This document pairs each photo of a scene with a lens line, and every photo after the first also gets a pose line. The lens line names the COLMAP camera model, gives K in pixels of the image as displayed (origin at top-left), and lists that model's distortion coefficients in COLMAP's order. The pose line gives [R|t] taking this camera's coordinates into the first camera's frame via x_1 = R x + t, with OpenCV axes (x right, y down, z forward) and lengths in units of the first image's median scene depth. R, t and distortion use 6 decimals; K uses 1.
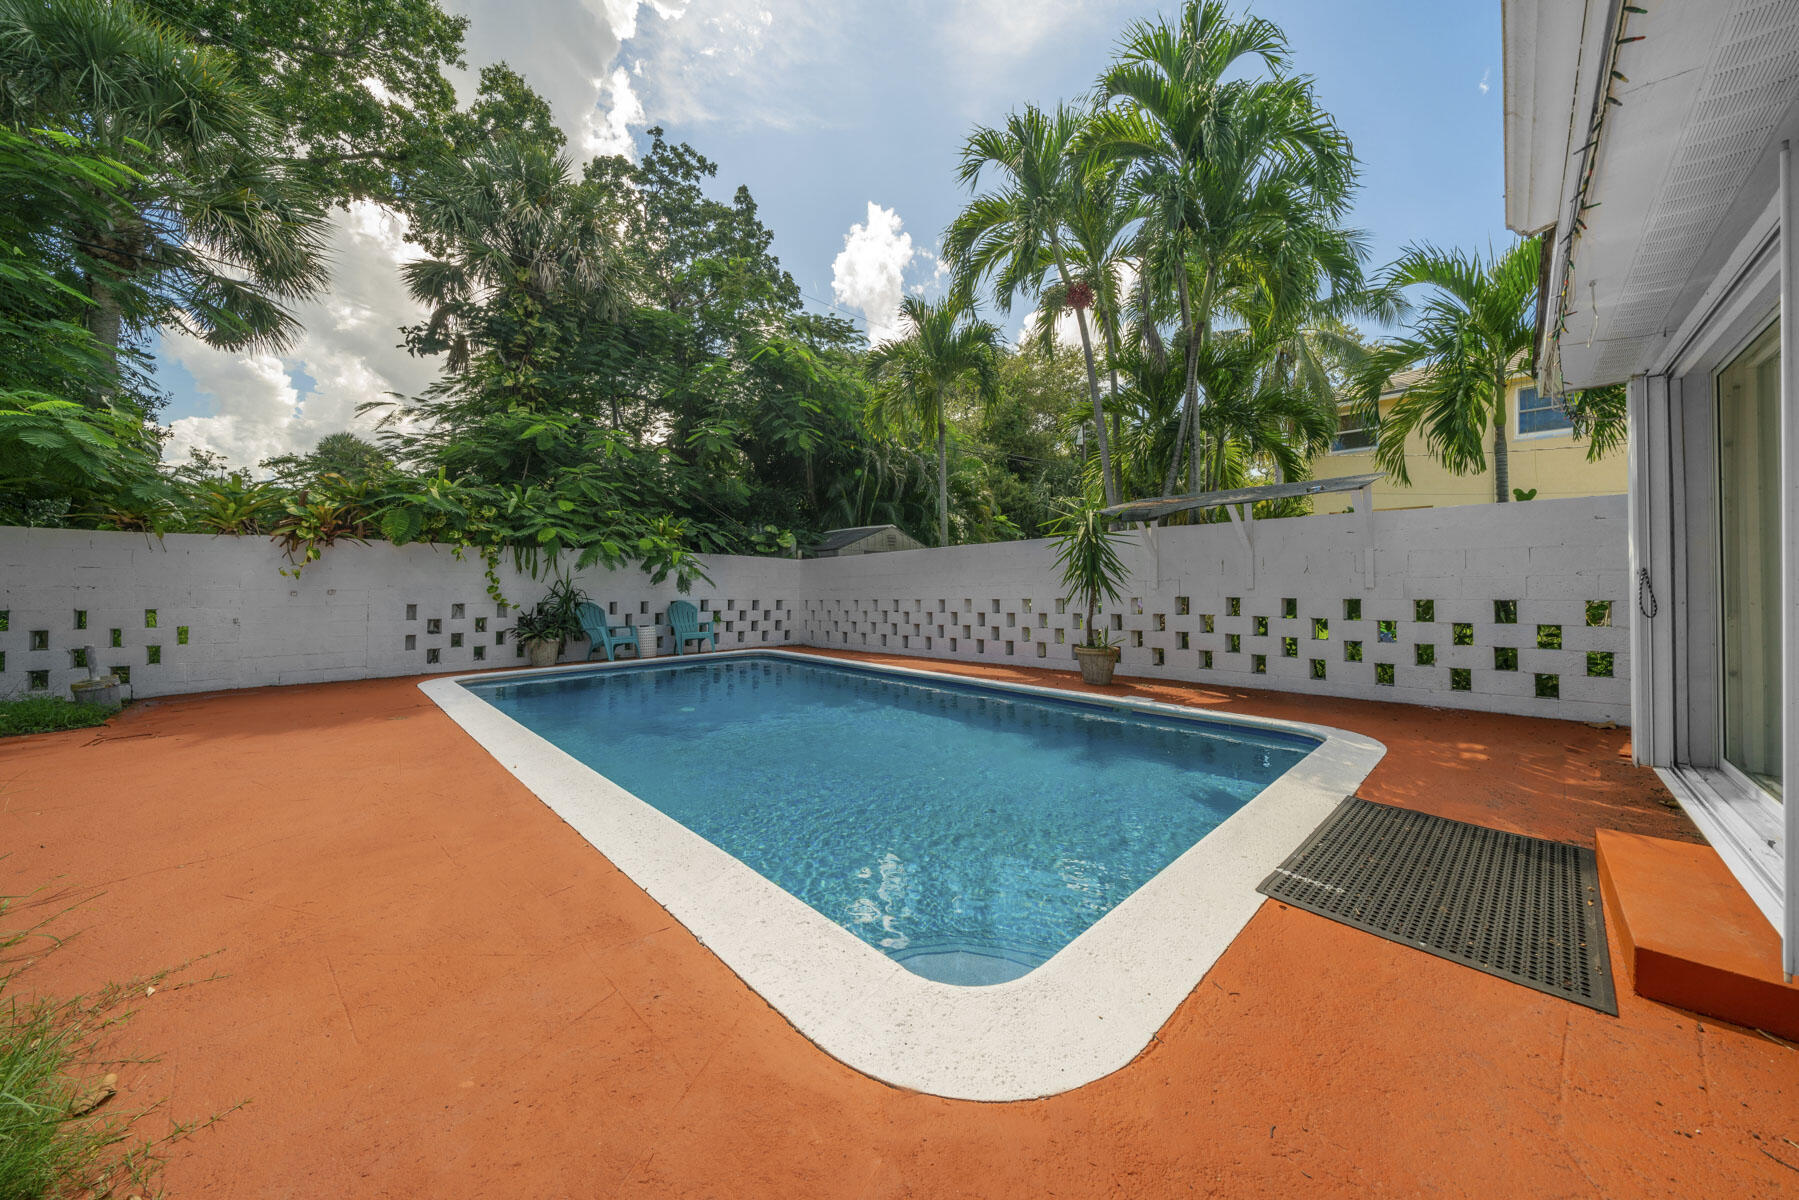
lens RADIAL K [[623.8, 0, 885.6], [0, 623.8, 576.6], [0, 0, 1]] dist [-0.002239, -0.000259]
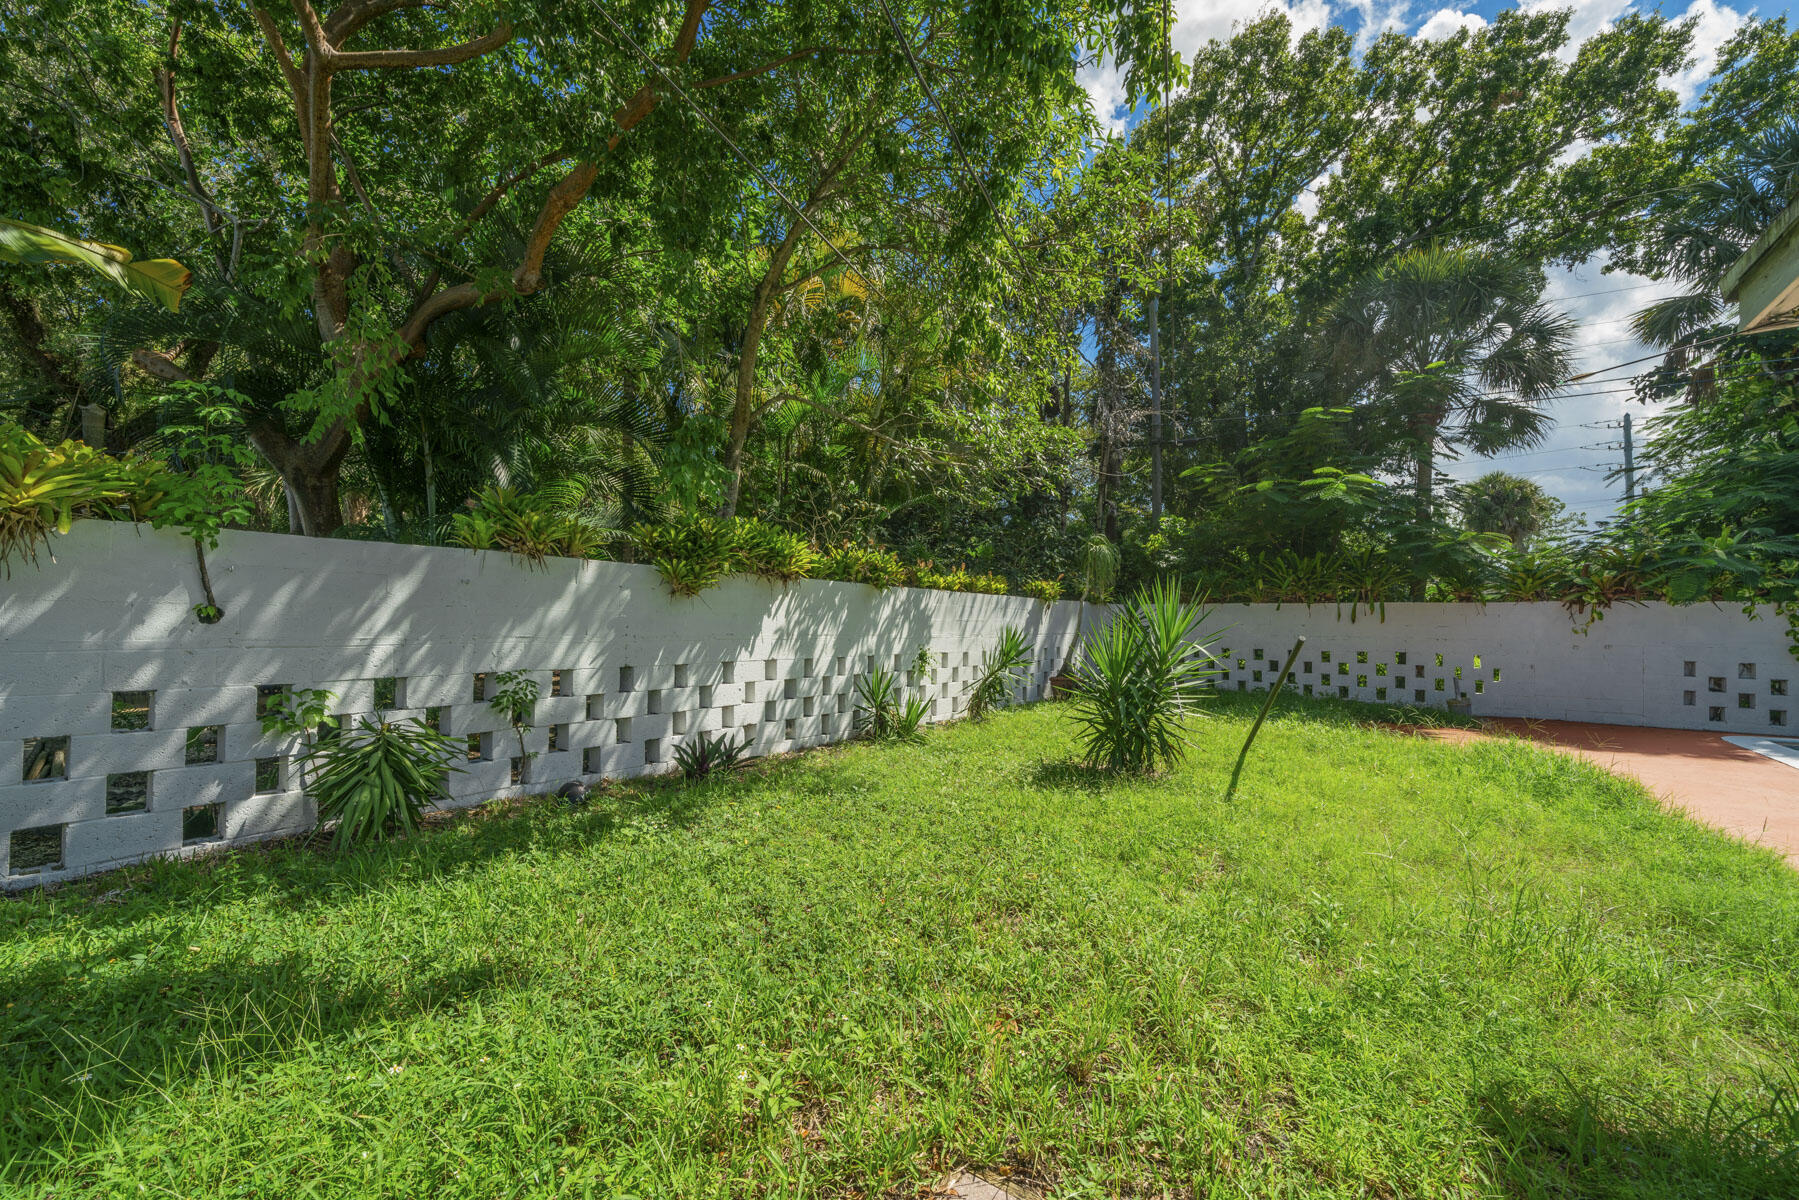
lens RADIAL K [[685.8, 0, 909.5], [0, 685.8, 603.0], [0, 0, 1]] dist [-0.000831, -0.000315]
pose [[0.176250, -0.020256, -0.984137, 0.125582], [0.005216, 0.999793, -0.019644, -0.034349], [0.984332, -0.001671, 0.176320, -0.445019]]
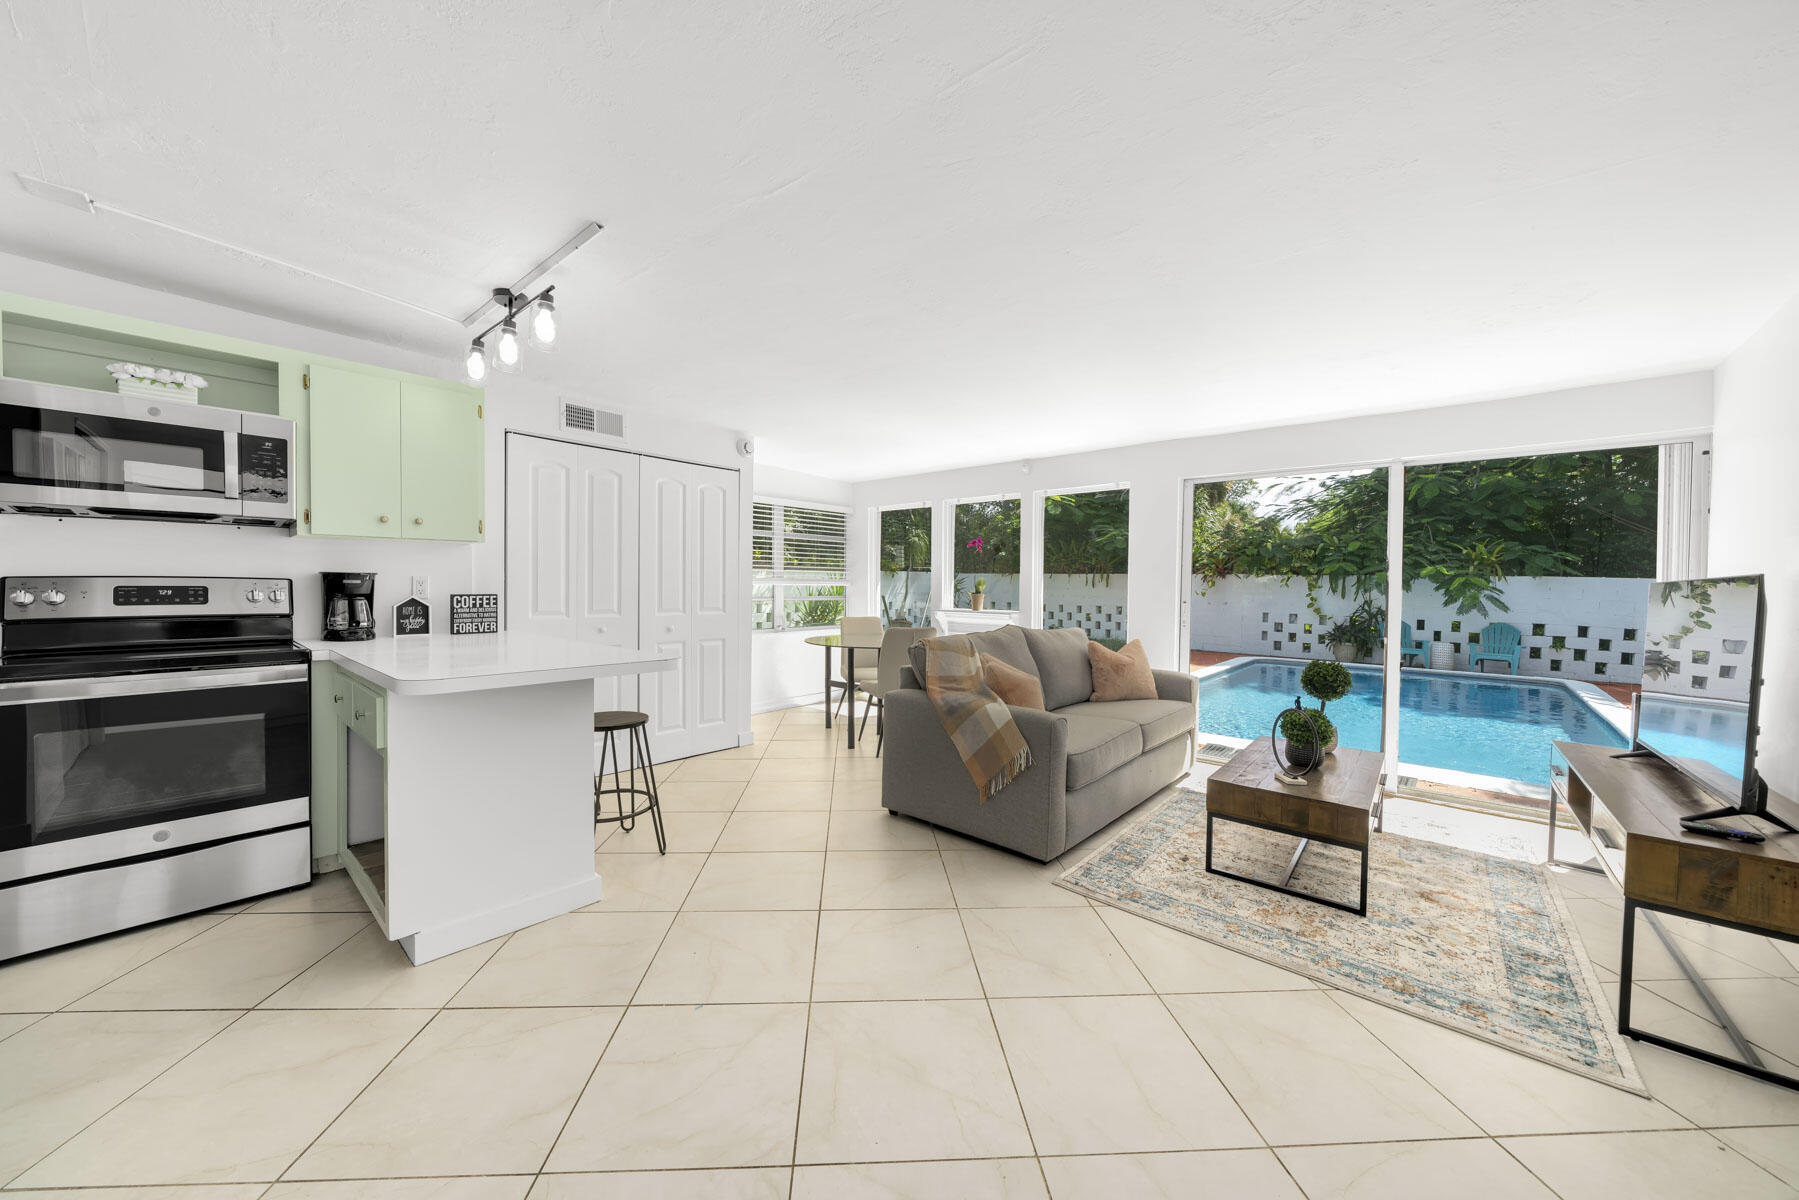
lens RADIAL K [[642.9, 0, 876.5], [0, 642.9, 598.6], [0, 0, 1]] dist [-0.006184, -0.001153]
pose [[0.049901, 0.029501, -0.998318, 0.807354], [-0.000841, 0.999565, 0.029495, -0.038404], [0.998754, -0.000632, 0.049904, -0.101337]]
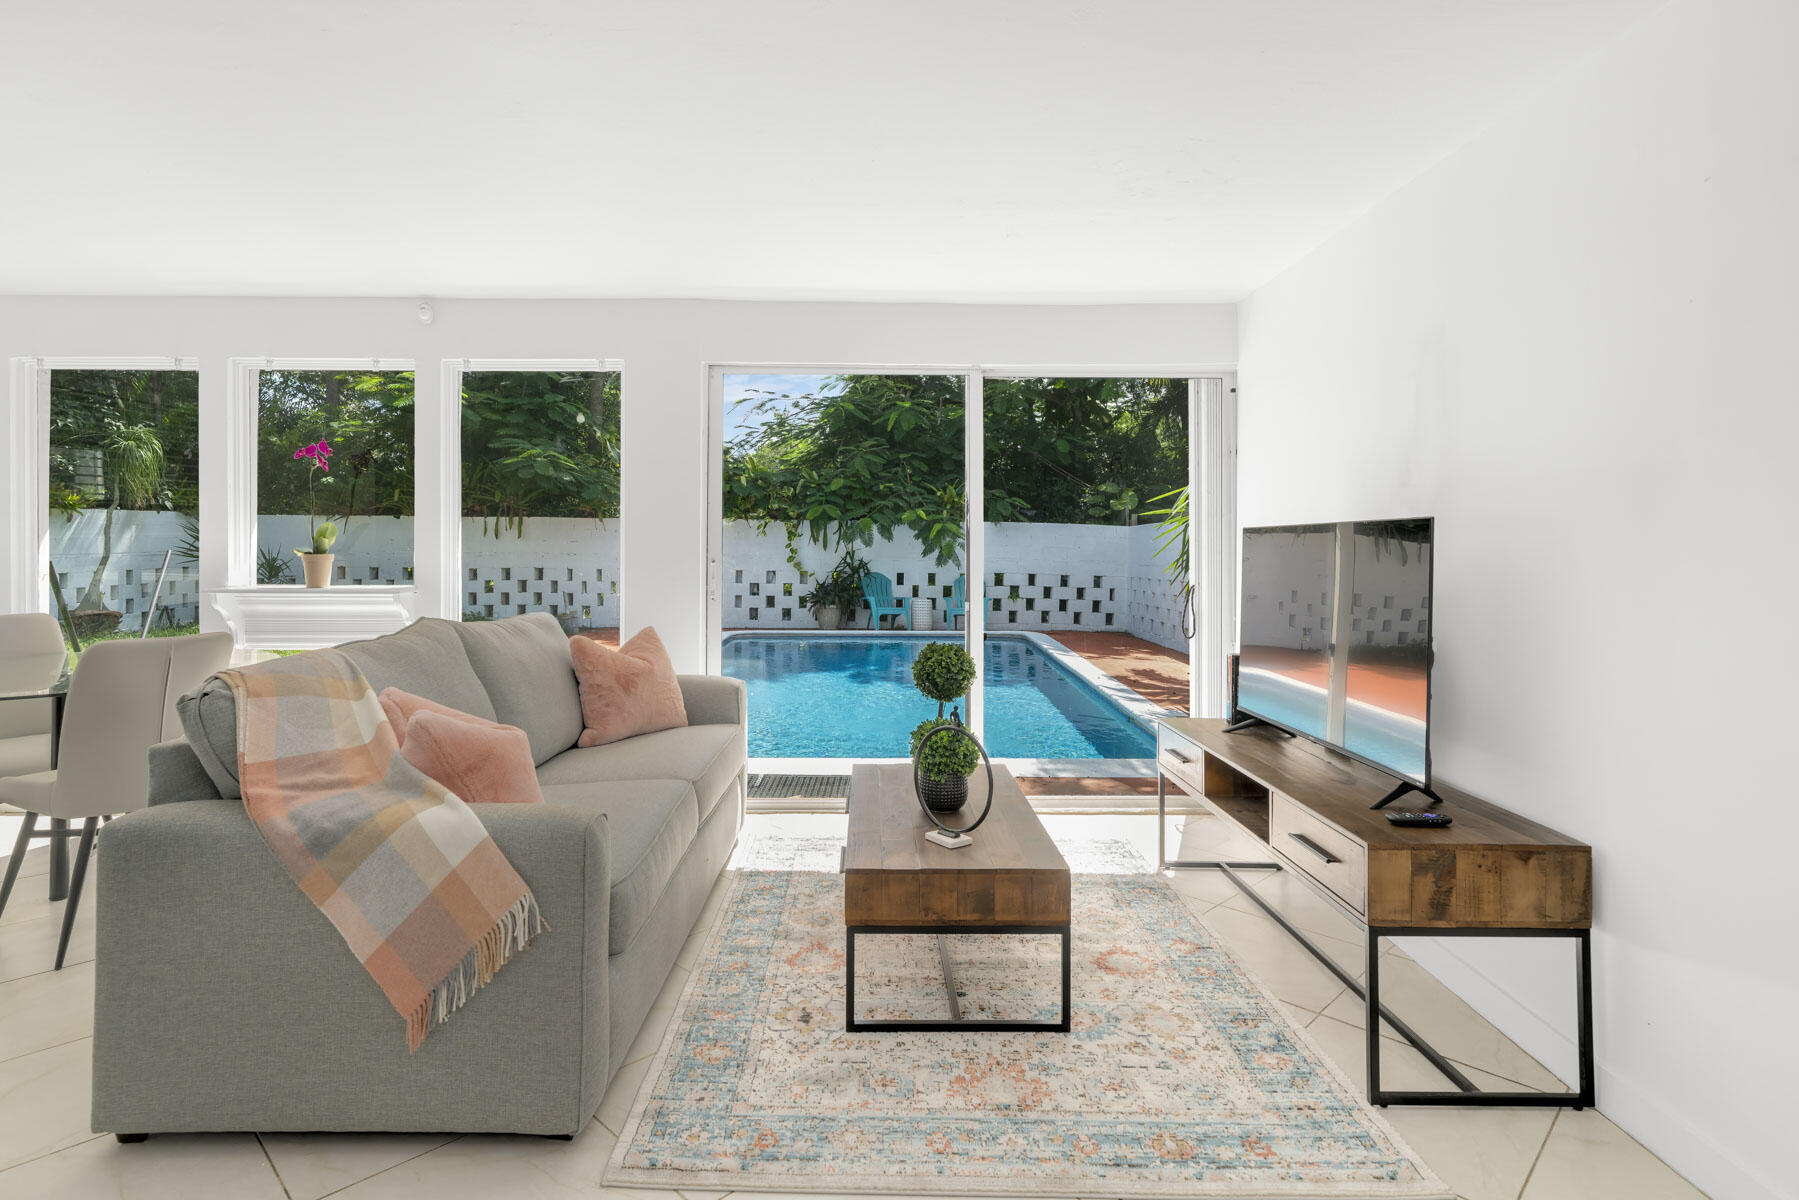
lens RADIAL K [[948.8, 0, 898.2], [0, 948.8, 533.0], [0, 0, 1]] dist [0.000976, 0.000862]
pose [[0.717456, 0.004713, -0.696588, 0.695603], [0.000058, 0.999977, 0.006825, -0.037775], [0.696604, -0.004937, 0.717439, -0.105371]]
